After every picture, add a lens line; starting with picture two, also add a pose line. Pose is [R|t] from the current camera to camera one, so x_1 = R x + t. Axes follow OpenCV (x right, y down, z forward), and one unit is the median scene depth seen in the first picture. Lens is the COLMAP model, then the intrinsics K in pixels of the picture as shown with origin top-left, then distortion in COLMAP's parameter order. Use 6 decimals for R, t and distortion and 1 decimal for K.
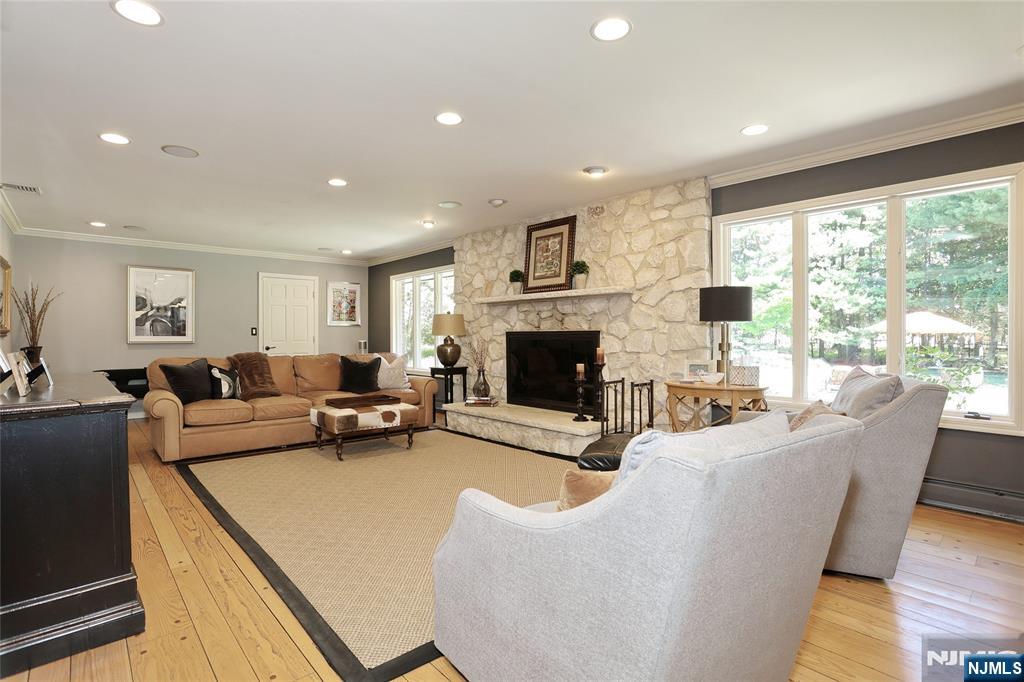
lens RADIAL K [[496.3, 0, 510.9], [0, 496.3, 338.2], [0, 0, 1]] dist [-0.077168, 0.034069]
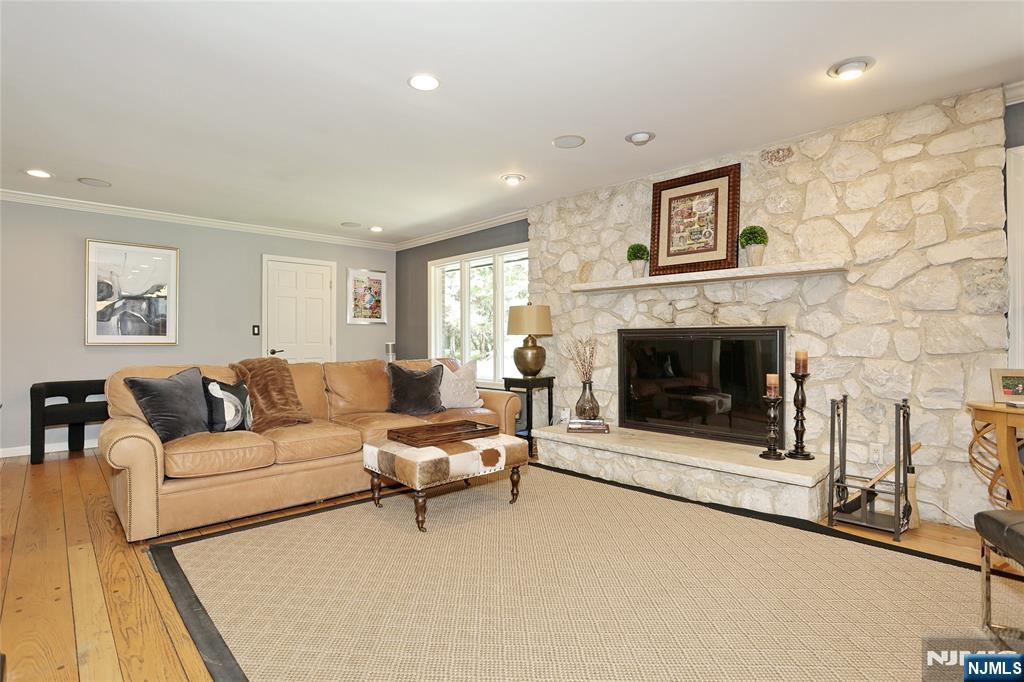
lens RADIAL K [[496.3, 0, 510.9], [0, 496.3, 338.2], [0, 0, 1]] dist [-0.077168, 0.034069]
pose [[0.999523, 0.000779, 0.030861, -0.205488], [-0.000519, 0.999964, -0.008441, 0.007084], [-0.030866, 0.008421, 0.999488, 0.299558]]
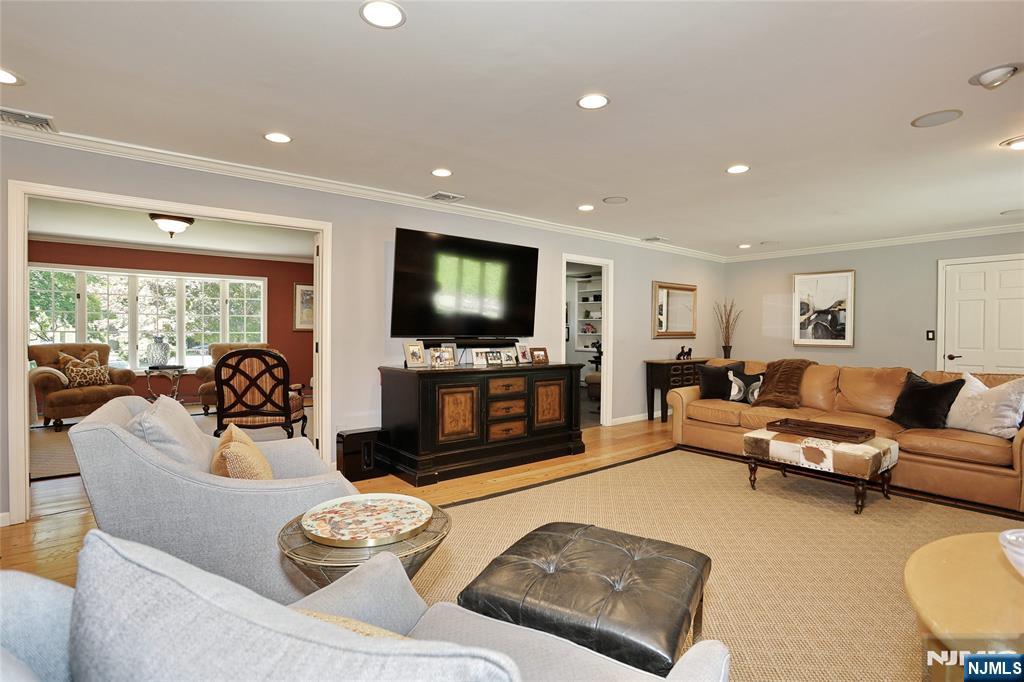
lens RADIAL K [[496.3, 0, 510.9], [0, 496.3, 338.2], [0, 0, 1]] dist [-0.077168, 0.034069]
pose [[-0.066179, 0.012449, -0.997730, 0.420322], [-0.012549, 0.999833, 0.013307, -0.015165], [0.997729, 0.013401, -0.066012, 0.509043]]
